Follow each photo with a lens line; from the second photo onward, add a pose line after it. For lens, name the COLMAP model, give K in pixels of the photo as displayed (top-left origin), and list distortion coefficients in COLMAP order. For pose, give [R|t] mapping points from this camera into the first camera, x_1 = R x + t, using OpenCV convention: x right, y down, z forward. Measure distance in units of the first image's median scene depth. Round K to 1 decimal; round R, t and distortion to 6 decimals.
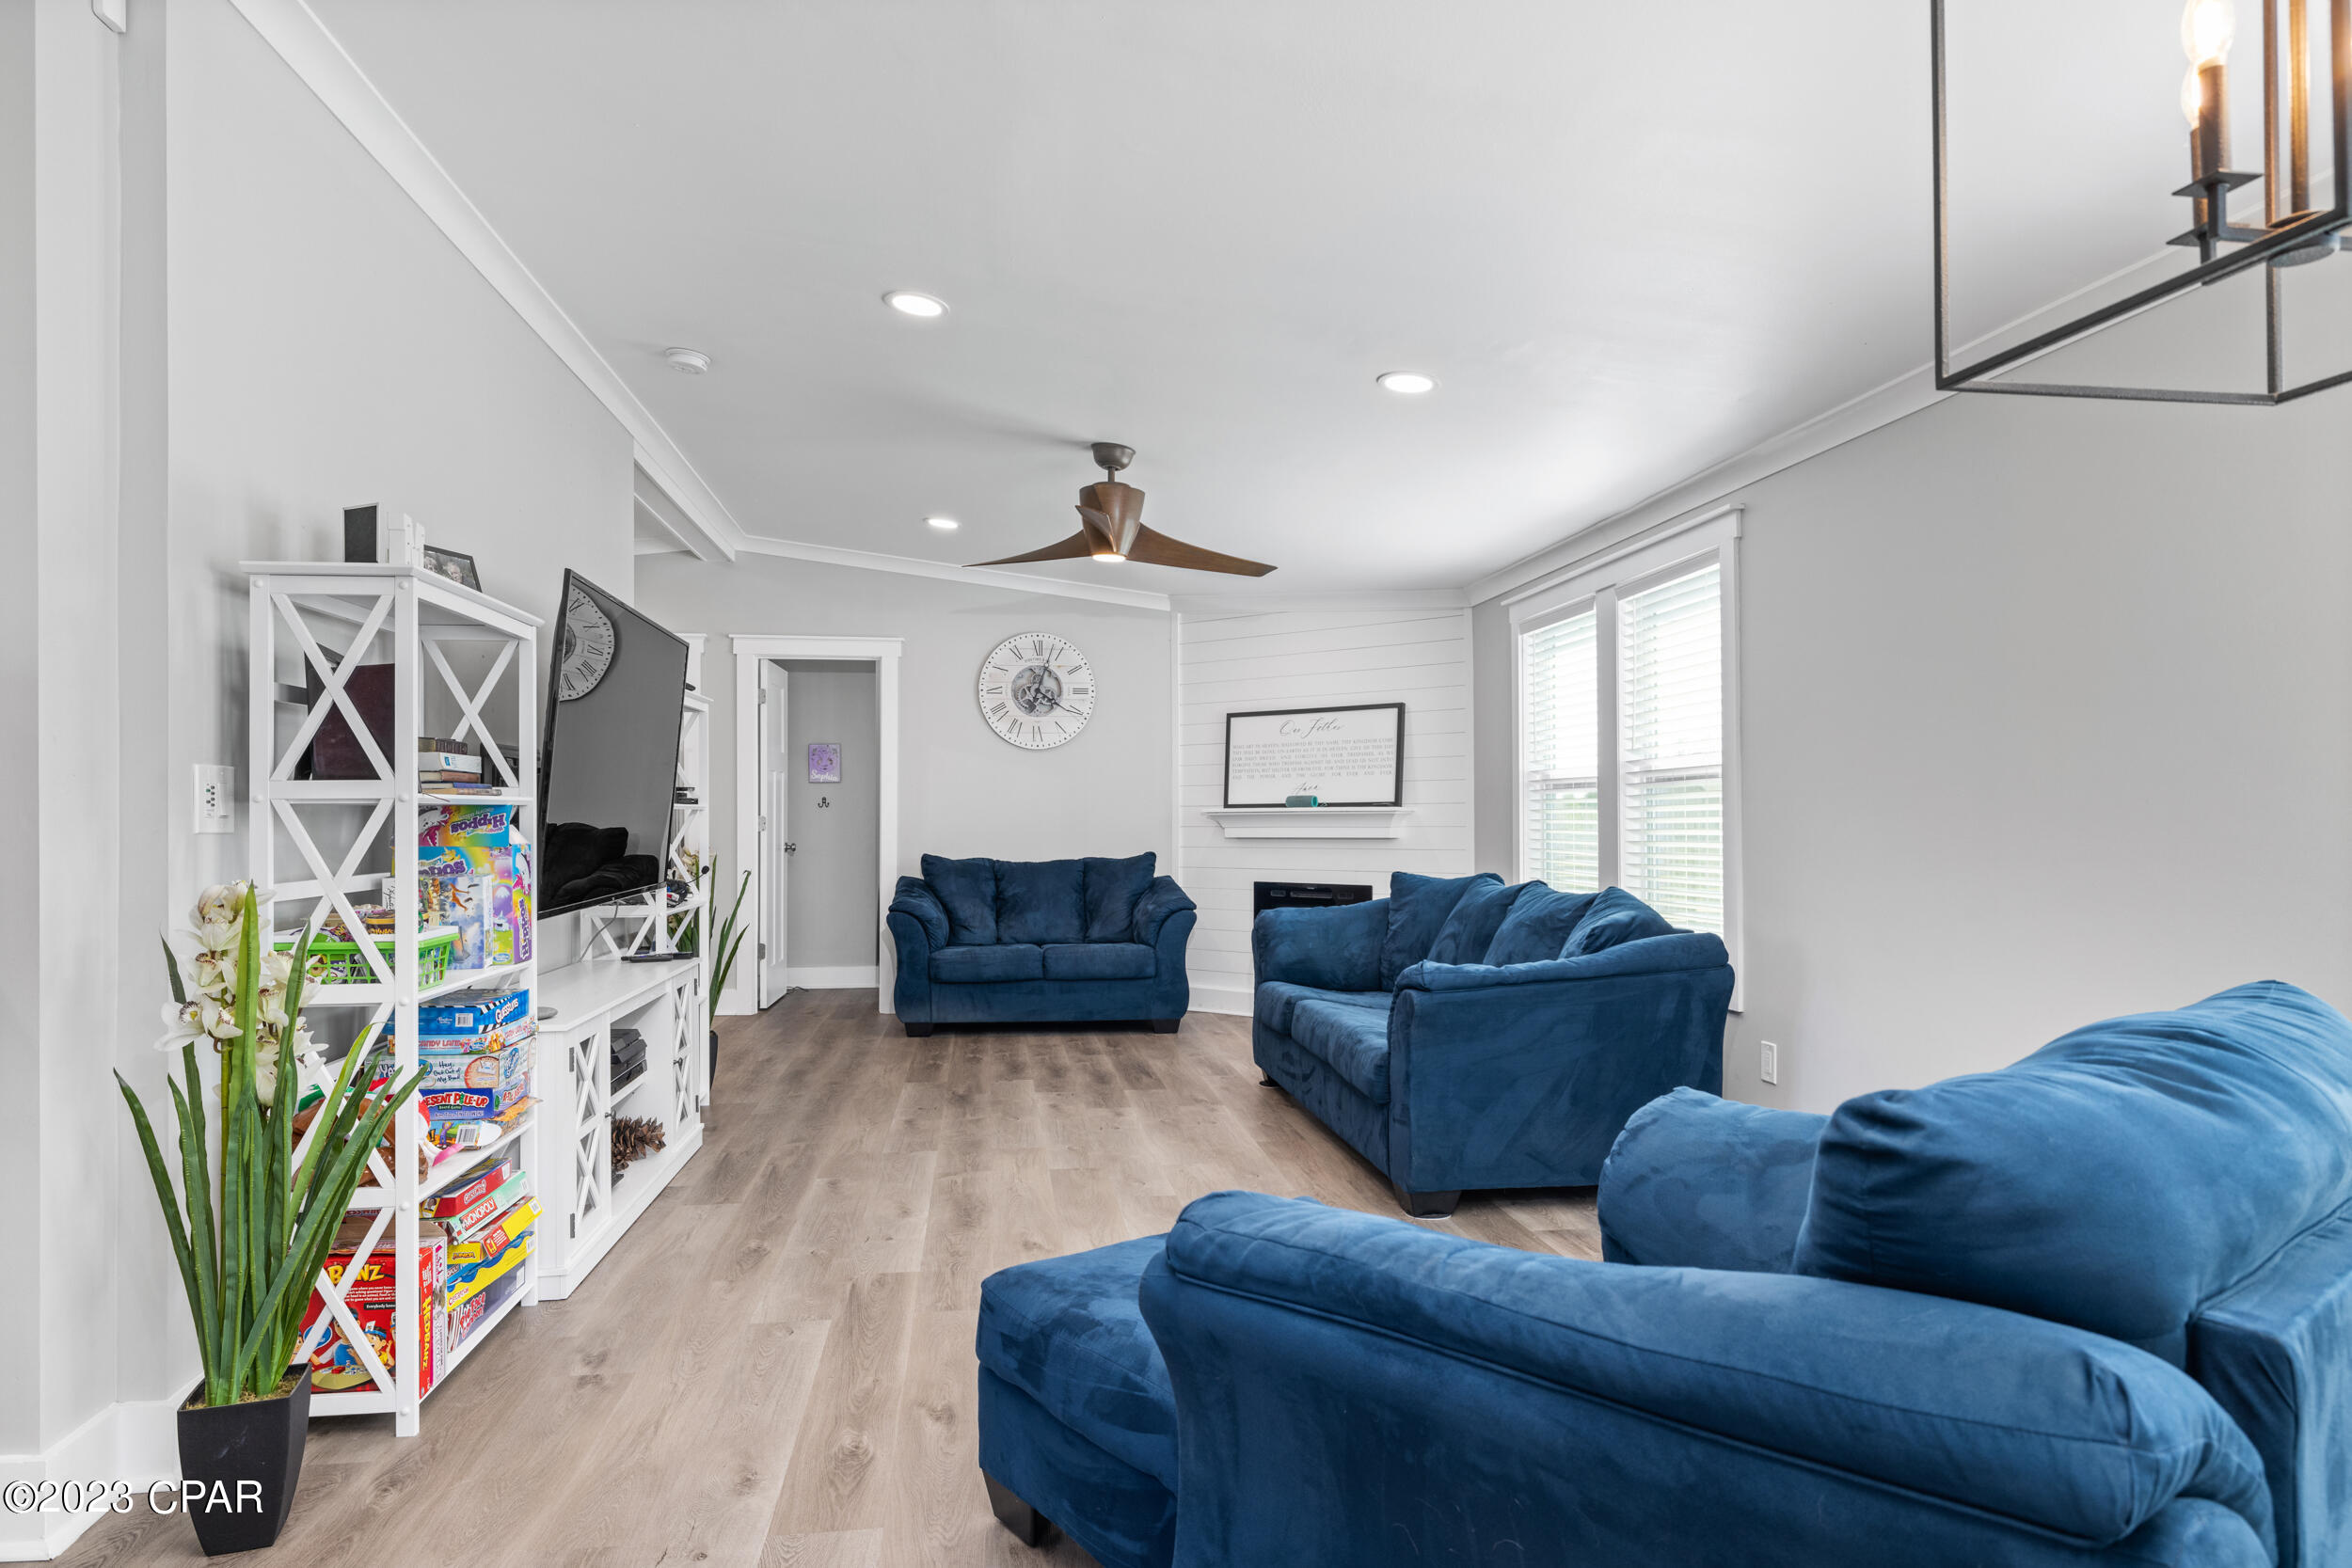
lens RADIAL K [[1386.6, 0, 1143.2], [0, 1386.6, 809.1], [0, 0, 1]] dist [0.032877, -0.001659]
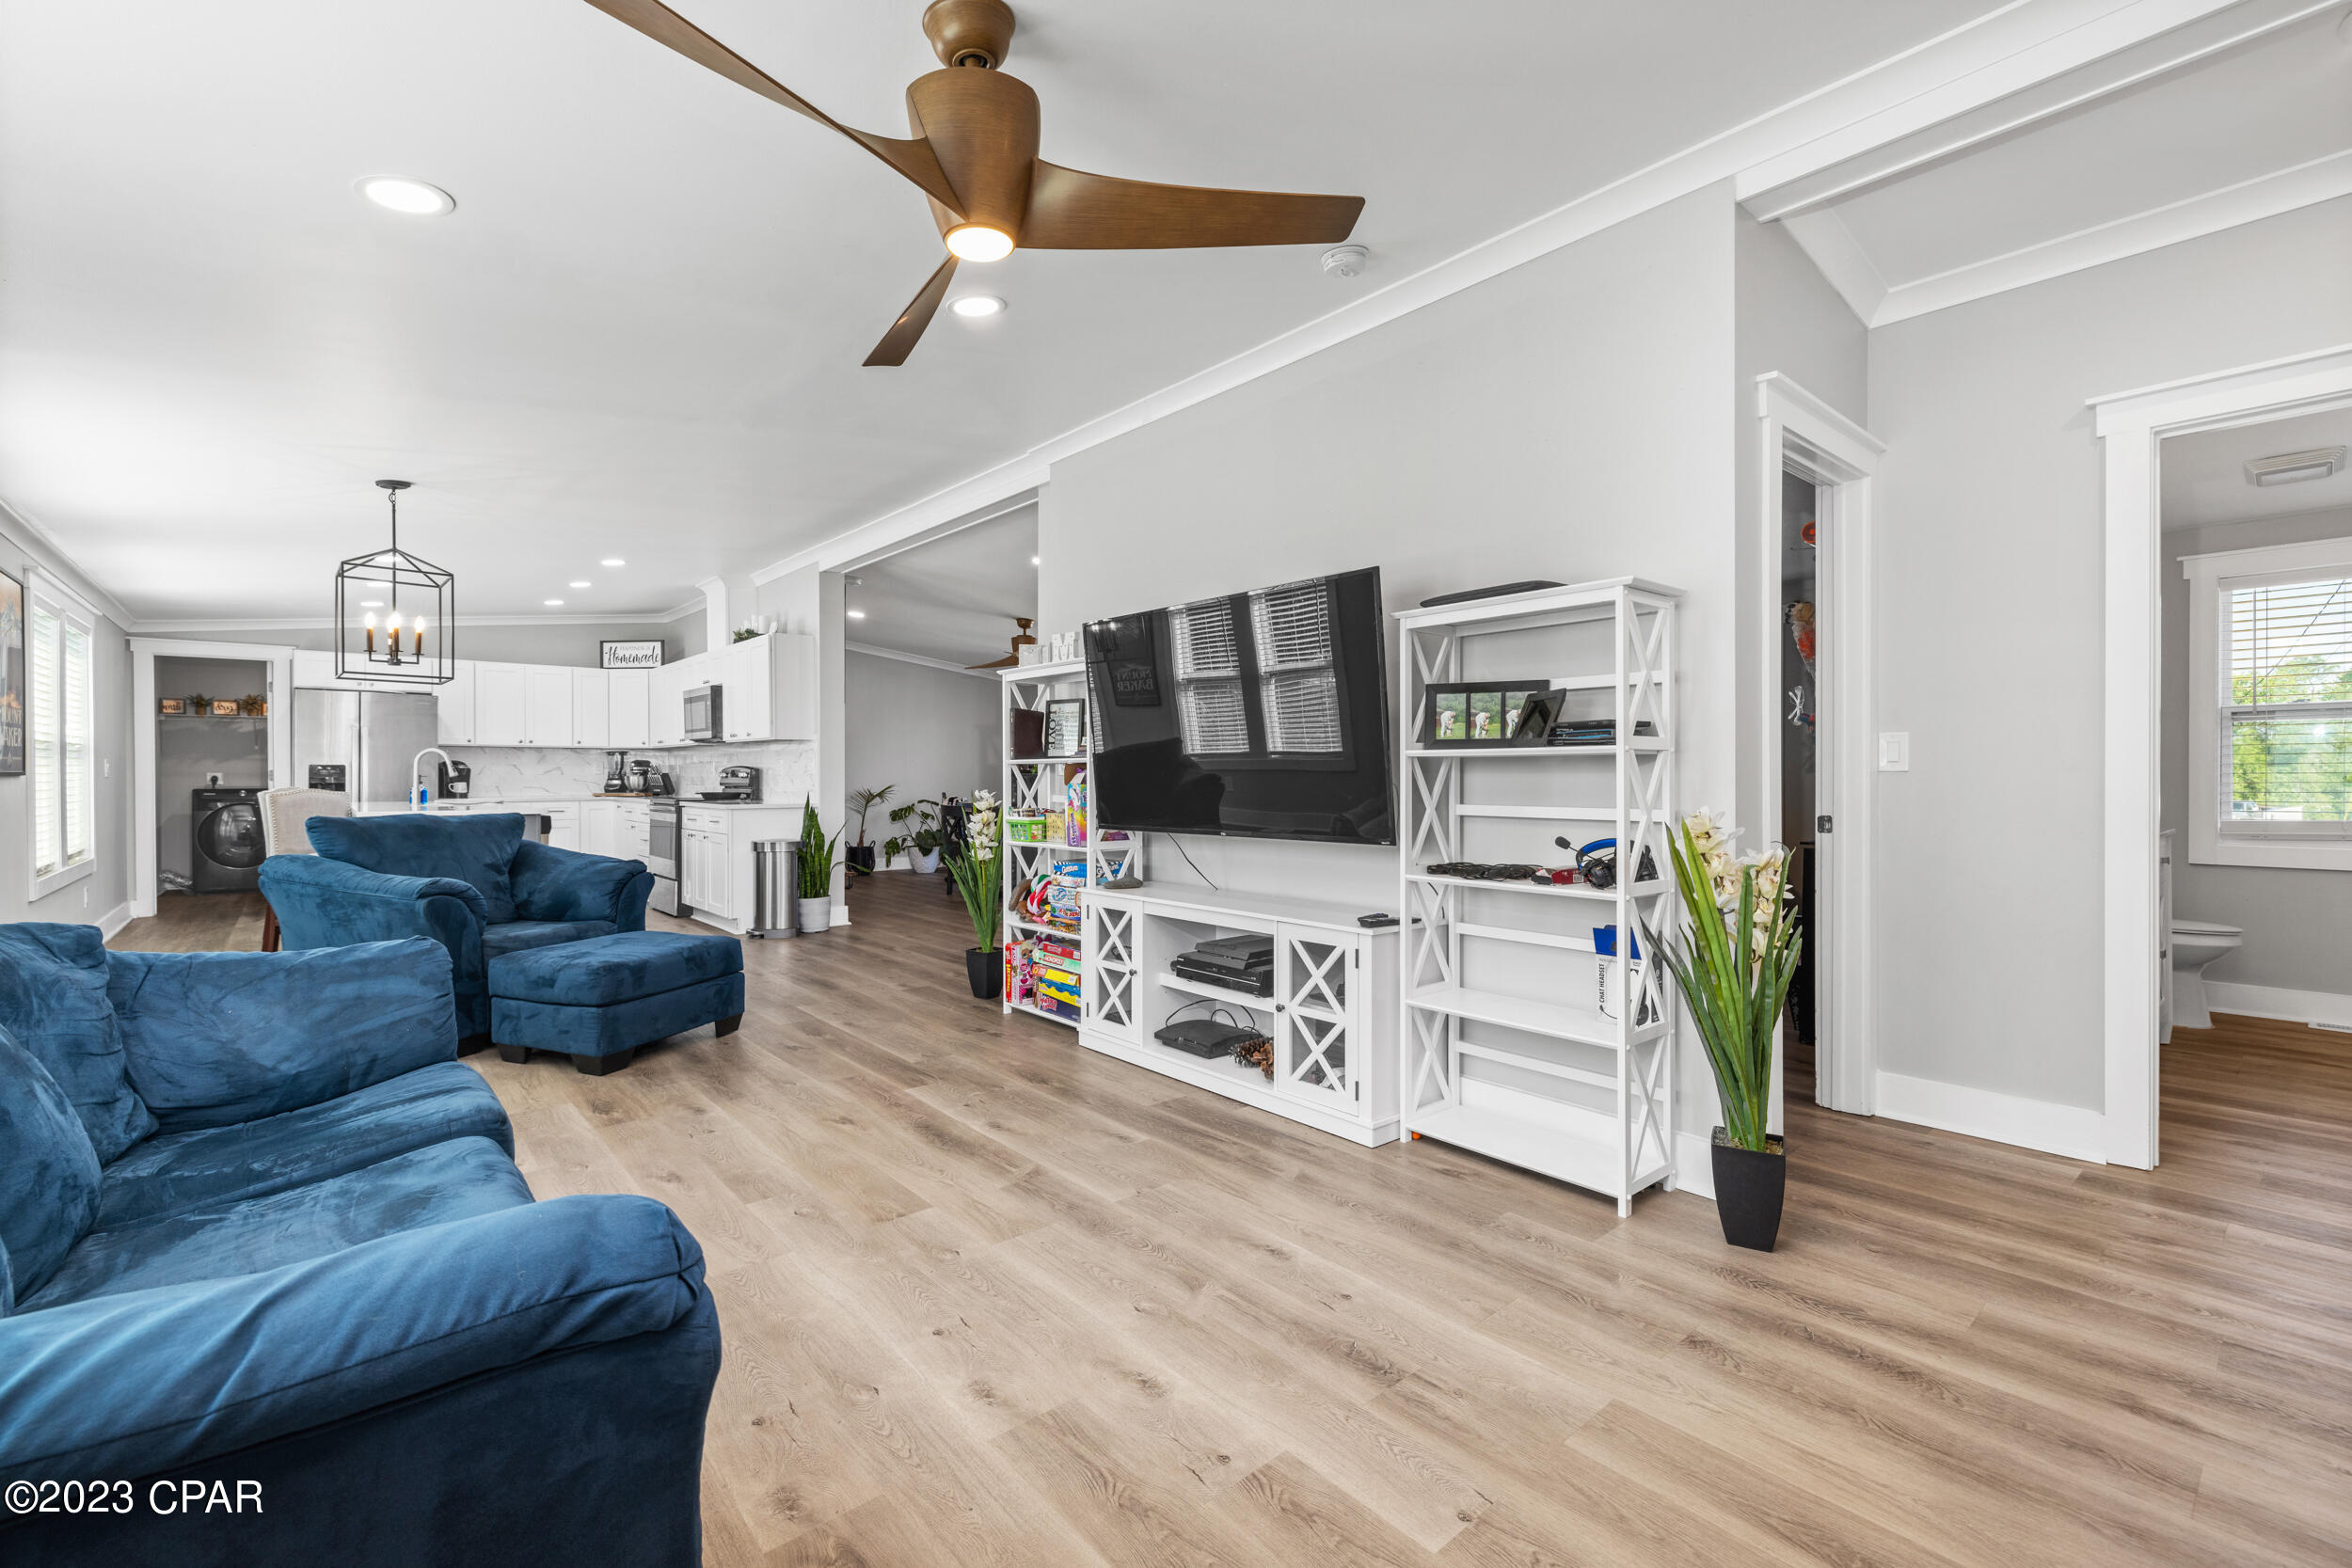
lens RADIAL K [[982.9, 0, 1143.7], [0, 982.9, 773.9], [0, 0, 1]] dist [0.008081, -0.000706]
pose [[-0.838077, 0.002784, -0.545544, 0.107875], [0.007670, 0.999948, -0.006680, 0.011658], [0.545497, -0.009783, -0.838055, 1.190969]]
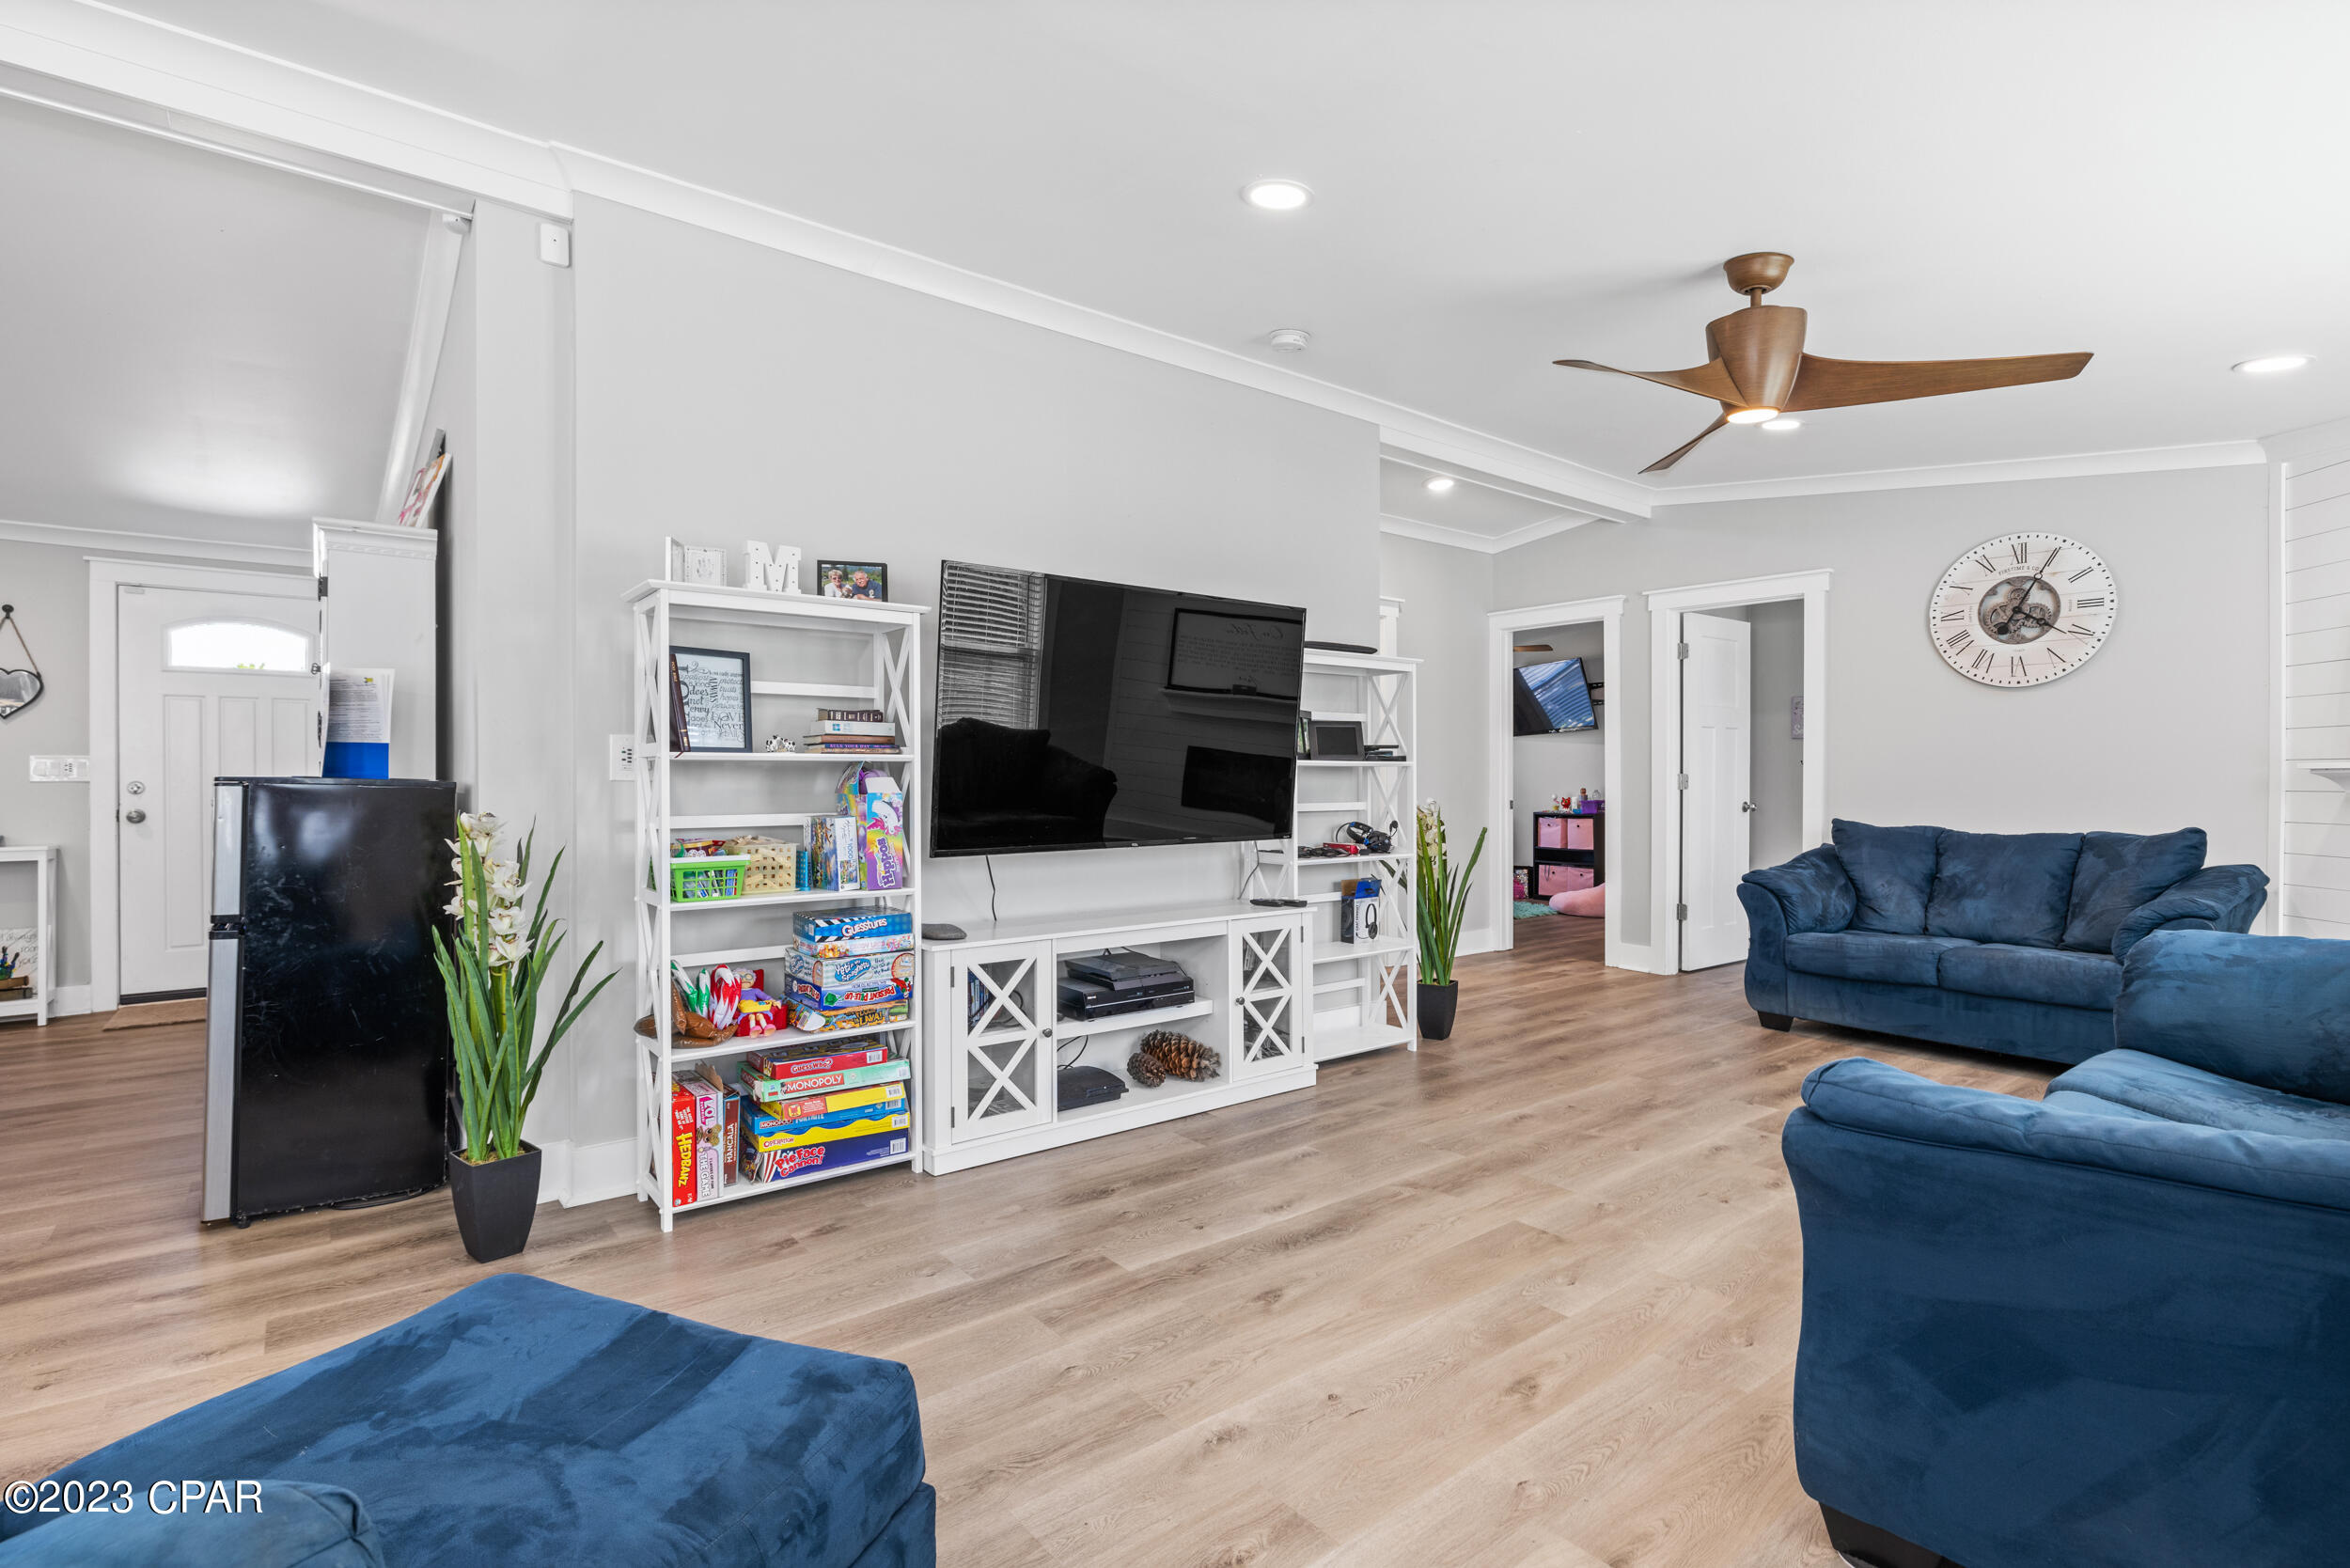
lens RADIAL K [[1104.8, 0, 1163.1], [0, 1104.8, 790.2], [0, 0, 1]] dist [-0.003847, 0.000829]
pose [[0.512527, 0.013985, -0.858557, 0.281444], [0.002084, 0.999844, 0.017530, 0.002879], [0.858669, -0.010774, 0.512418, 0.393757]]
